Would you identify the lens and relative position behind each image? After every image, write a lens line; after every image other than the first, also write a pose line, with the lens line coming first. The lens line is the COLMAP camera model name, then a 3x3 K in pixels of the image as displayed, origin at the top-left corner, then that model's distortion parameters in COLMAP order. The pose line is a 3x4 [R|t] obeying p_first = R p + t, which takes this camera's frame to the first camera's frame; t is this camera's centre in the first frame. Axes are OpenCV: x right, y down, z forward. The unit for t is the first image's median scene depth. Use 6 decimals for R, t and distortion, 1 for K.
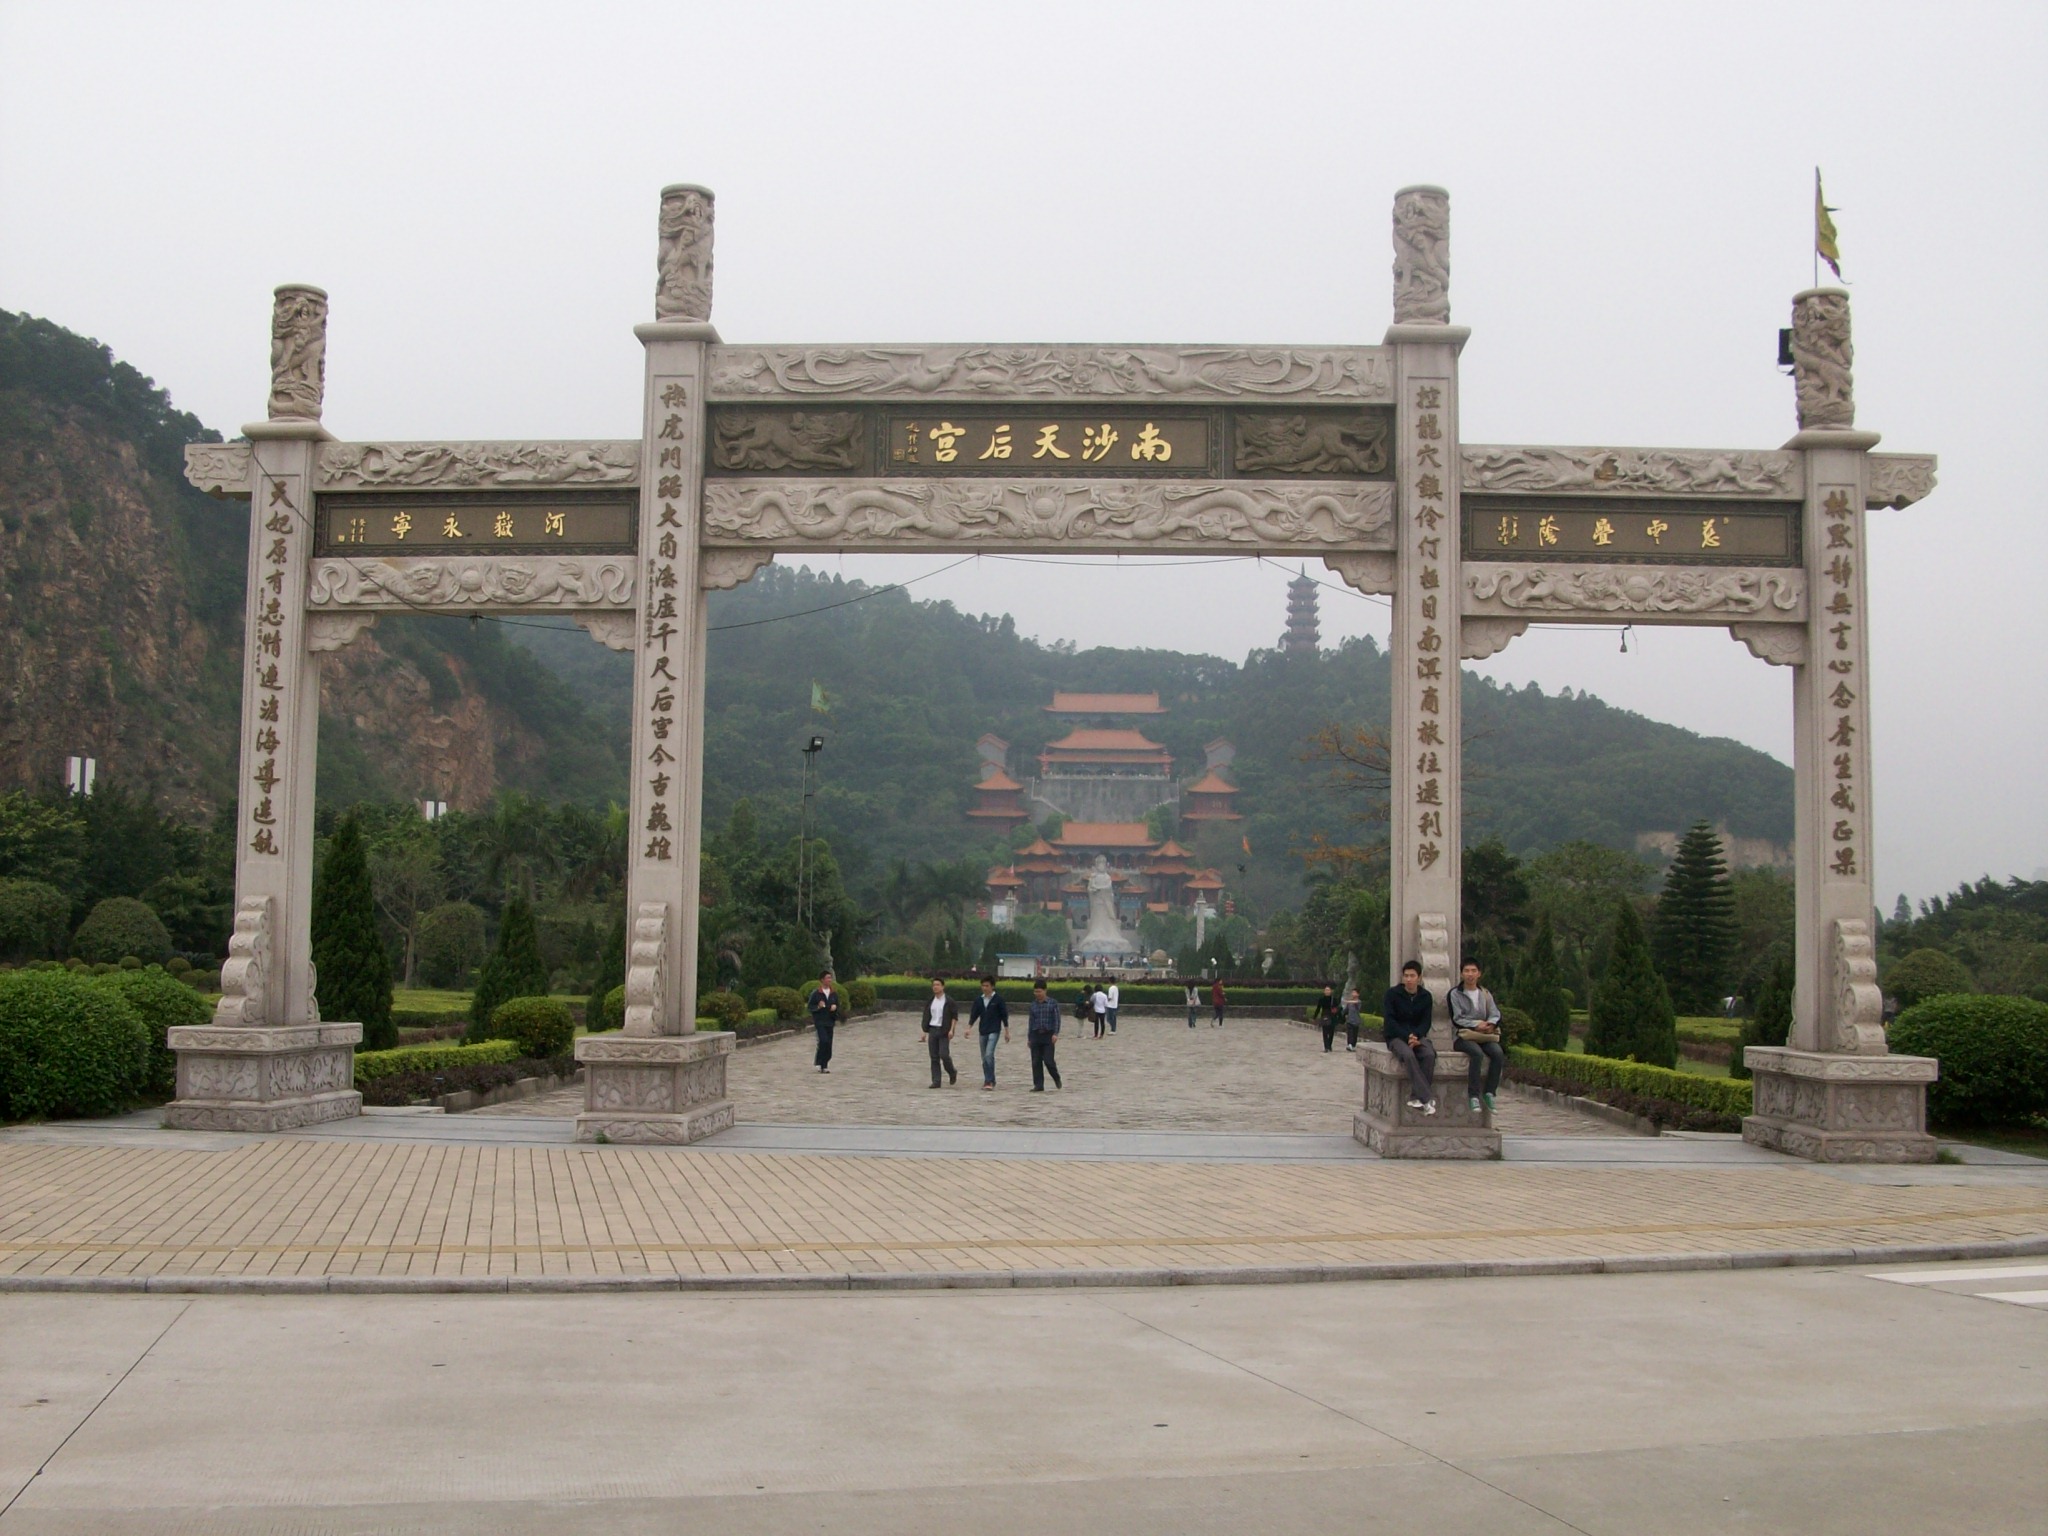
lens RADIAL K [[2286.3, 0, 1026.2], [0, 2286.3, 767.8], [0, 0, 1]] dist [-0.124115, 0.000000]
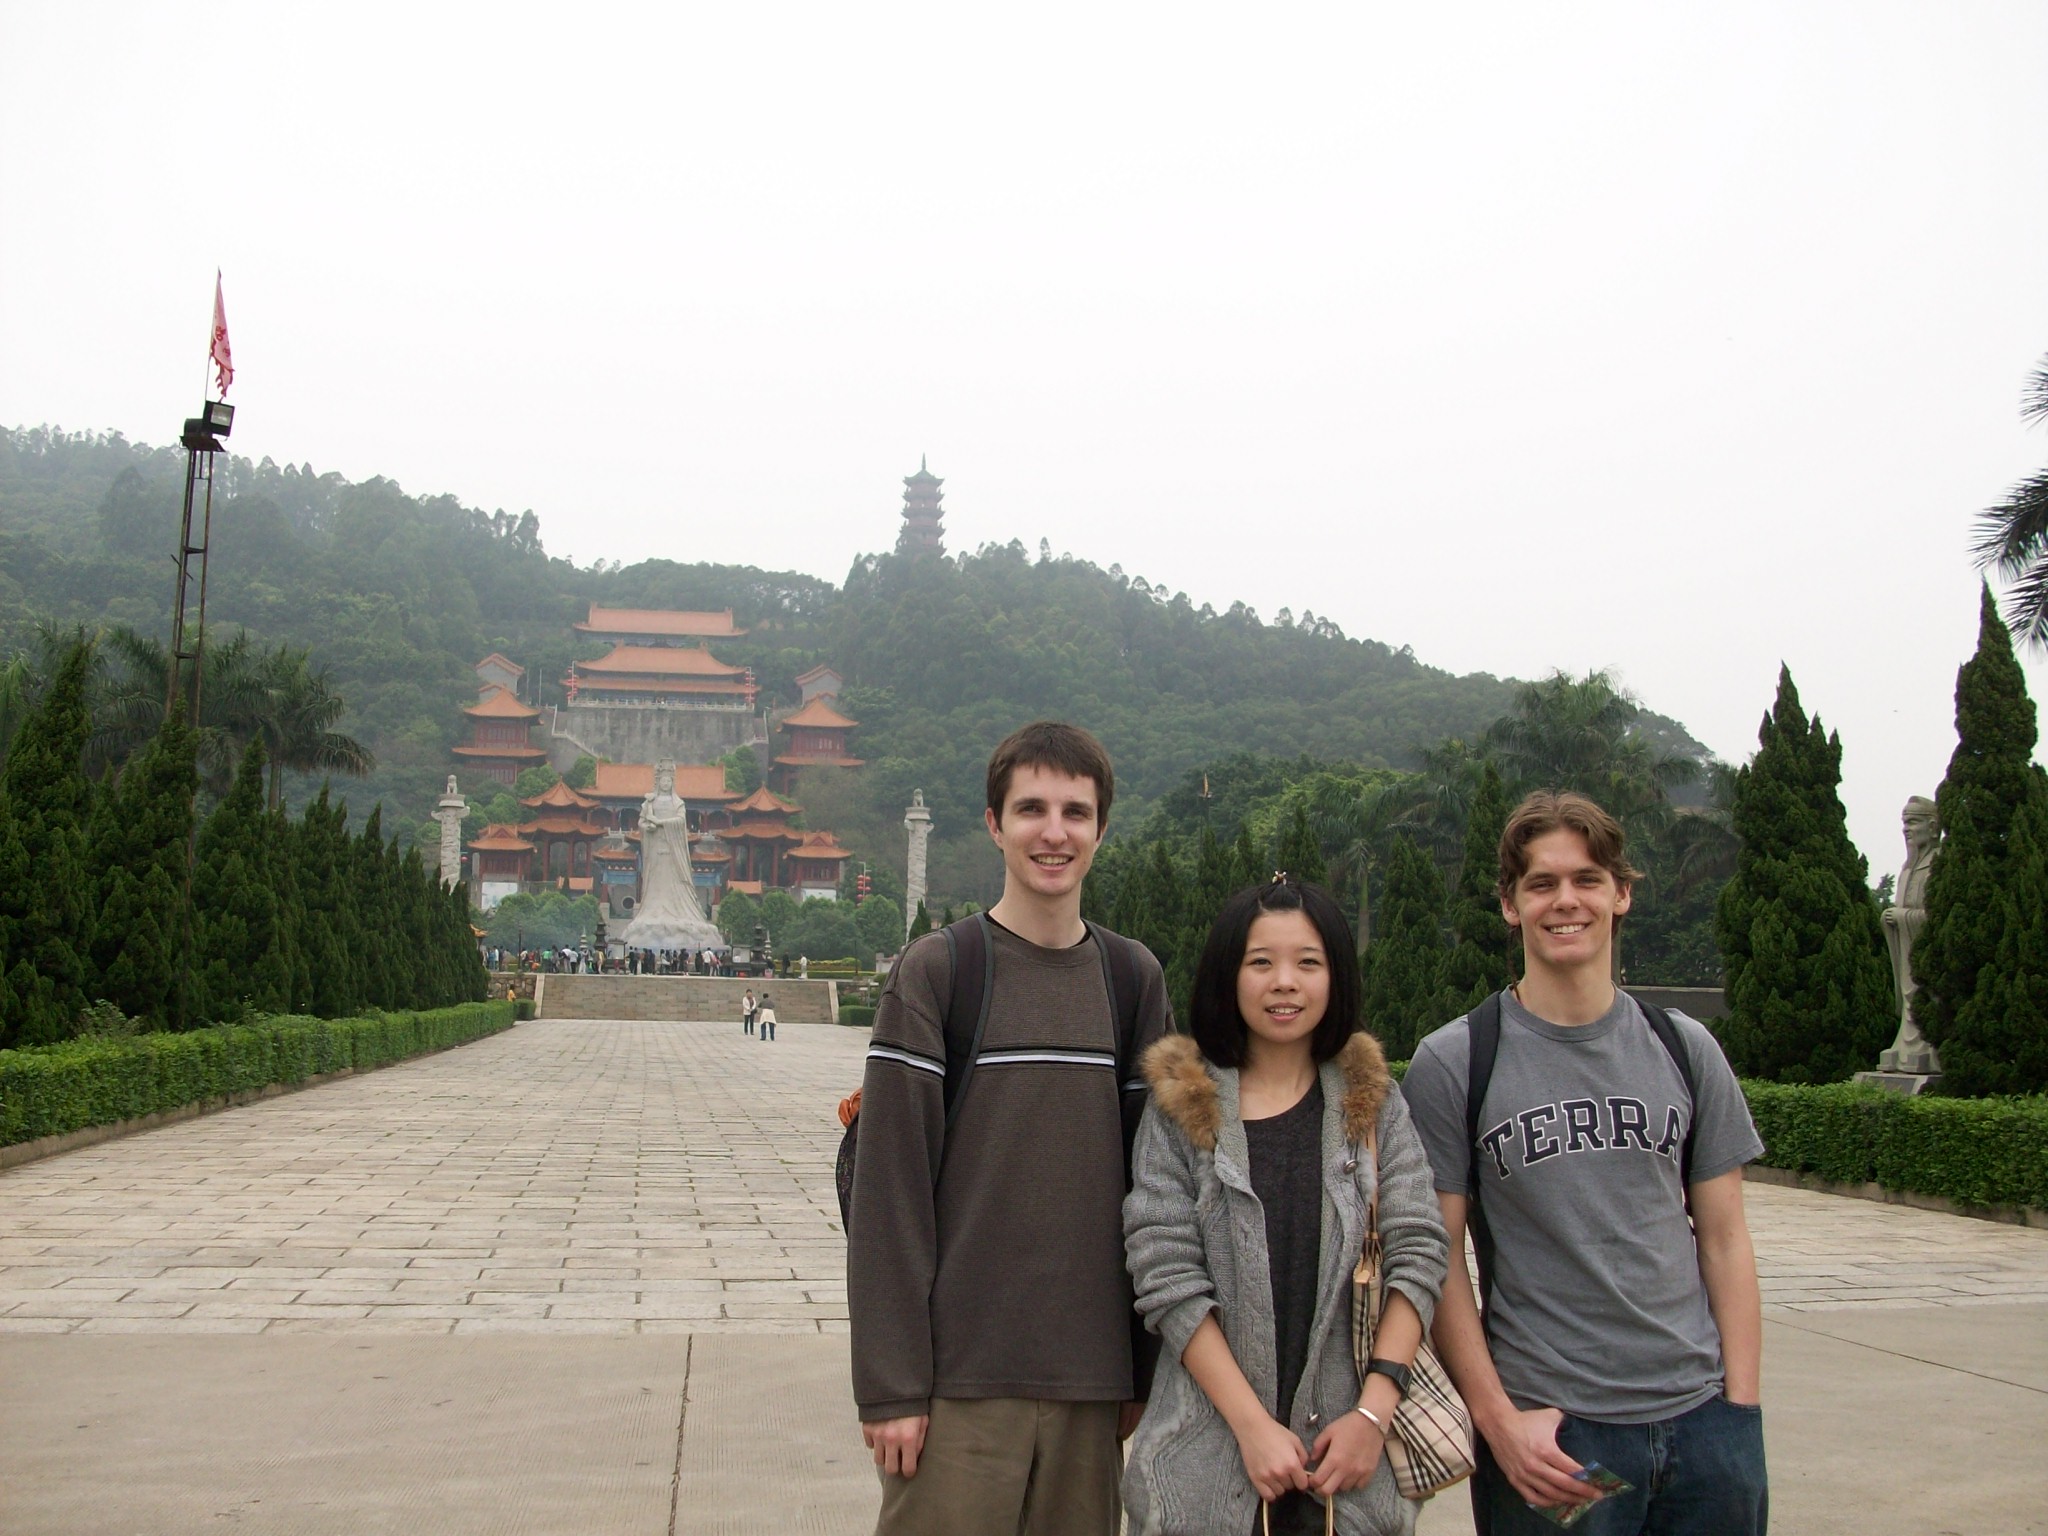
lens RADIAL K [[2286.3, 0, 1022.0], [0, 2286.3, 775.7], [0, 0, 1]] dist [-0.124115, 0.000000]
pose [[0.980452, 0.015324, 0.196160, 0.006874], [-0.014313, 0.999876, -0.006574, 0.028062], [-0.196237, 0.003638, 0.980550, 0.306079]]
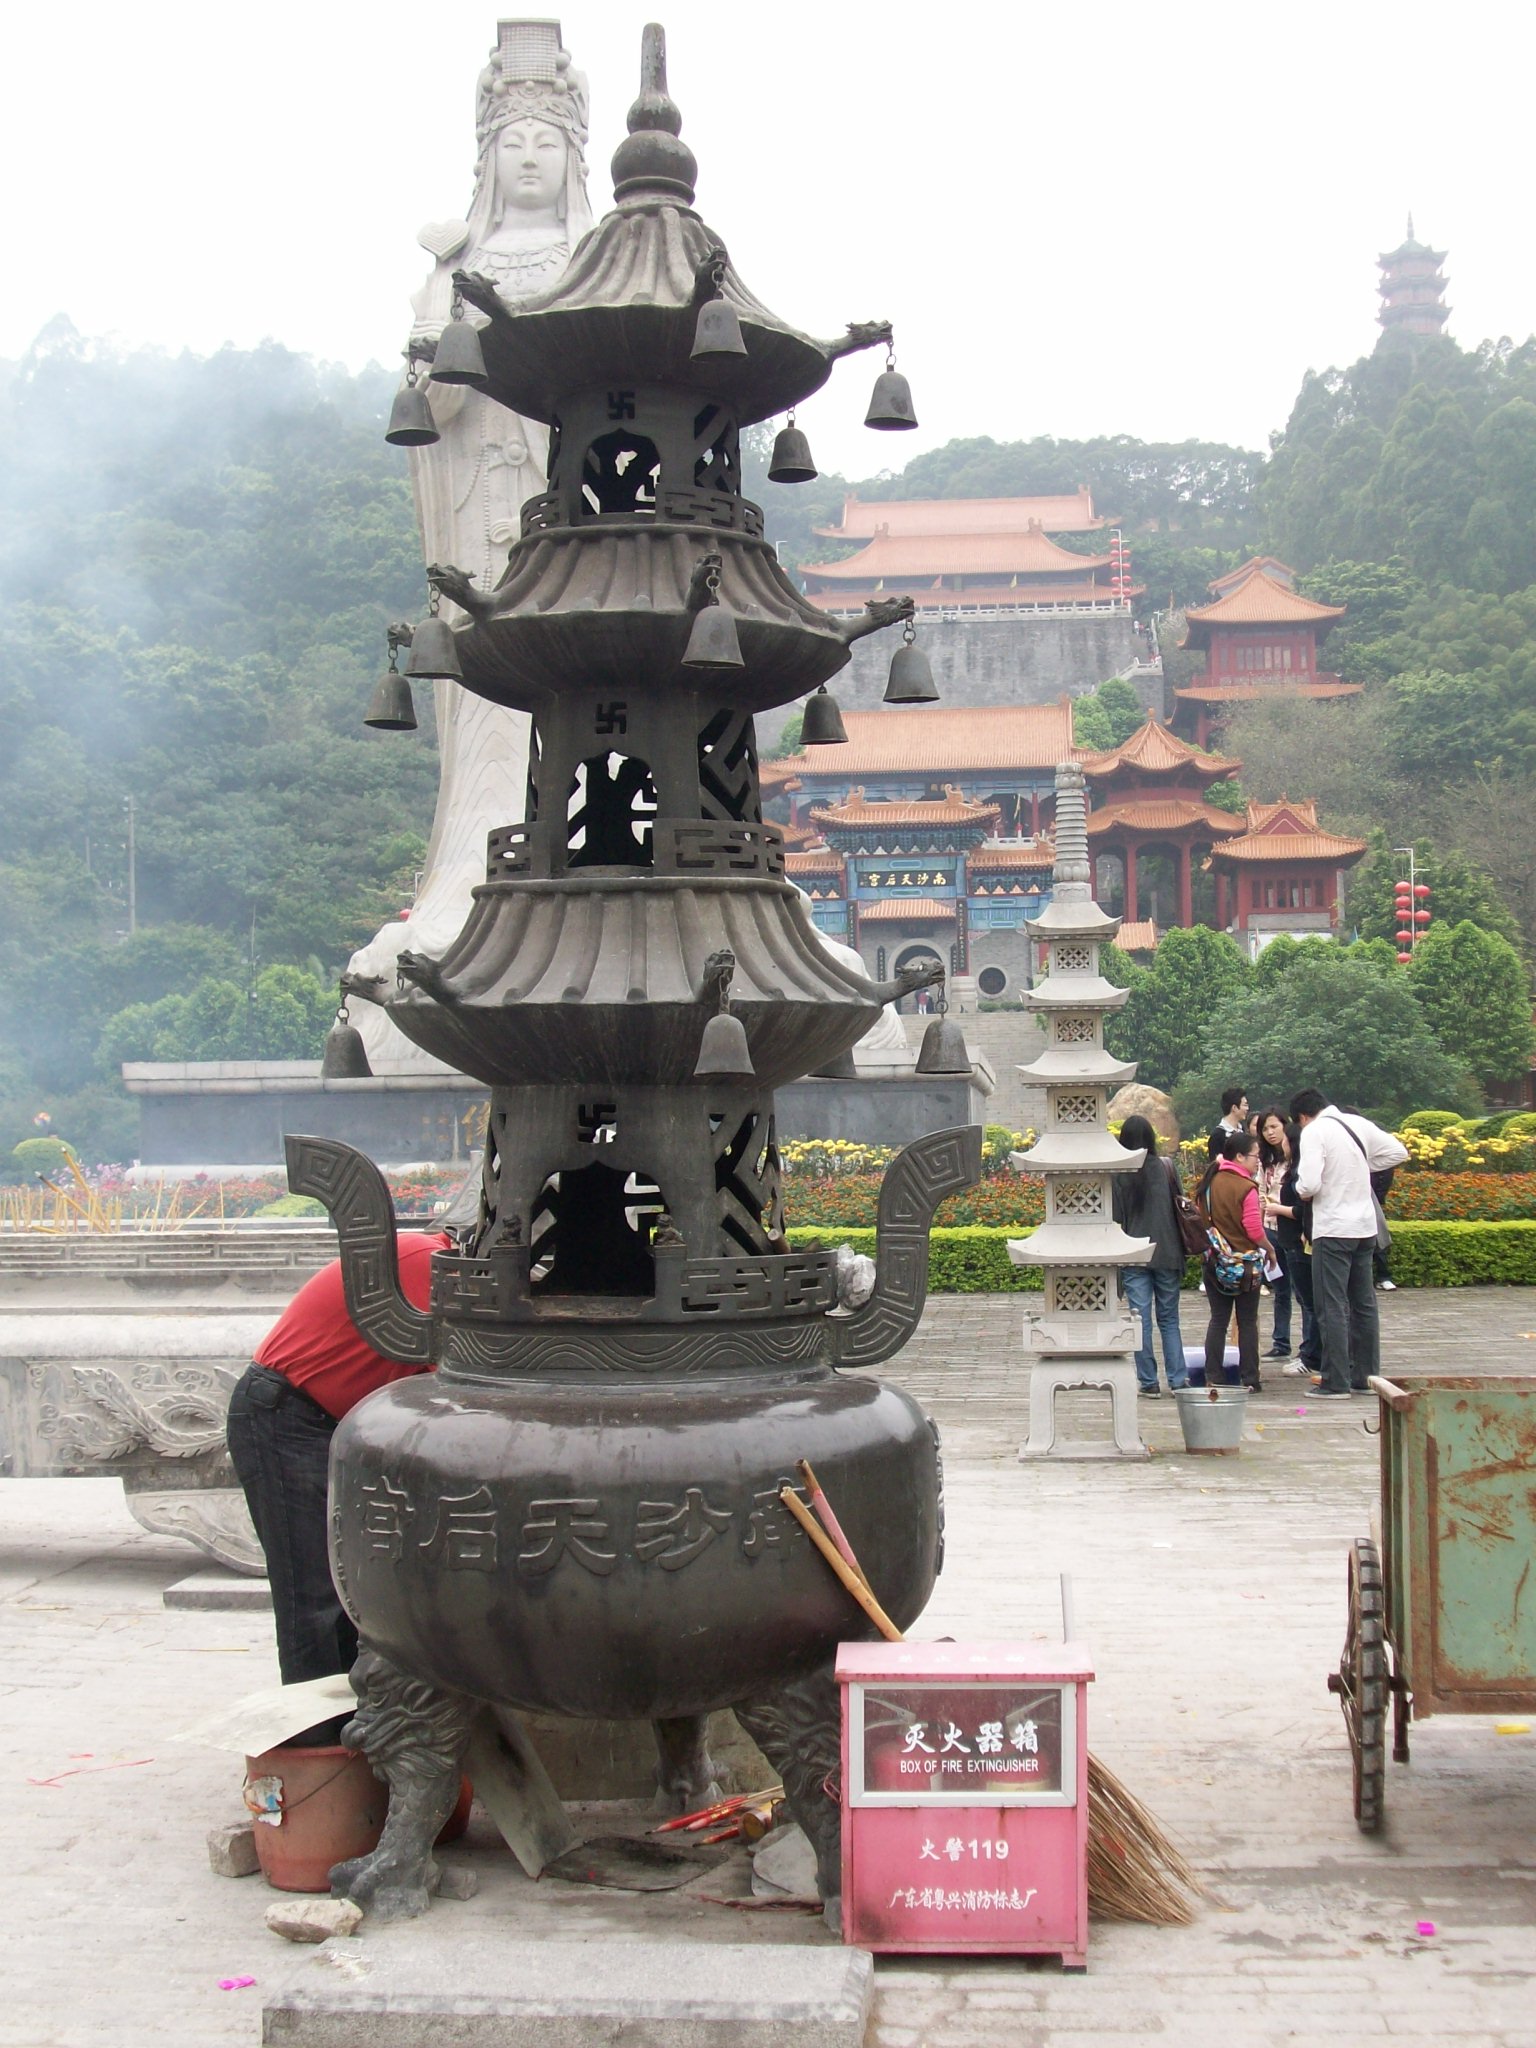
lens RADIAL K [[2800.3, 0, 769.1], [0, 2800.3, 1024.3], [0, 0, 1]] dist [-0.075837, 0.000000]
pose [[0.997470, -0.037229, -0.060557, 0.030585], [0.040028, 0.998153, 0.045691, 0.046476], [0.058744, -0.047999, 0.997118, 0.563275]]
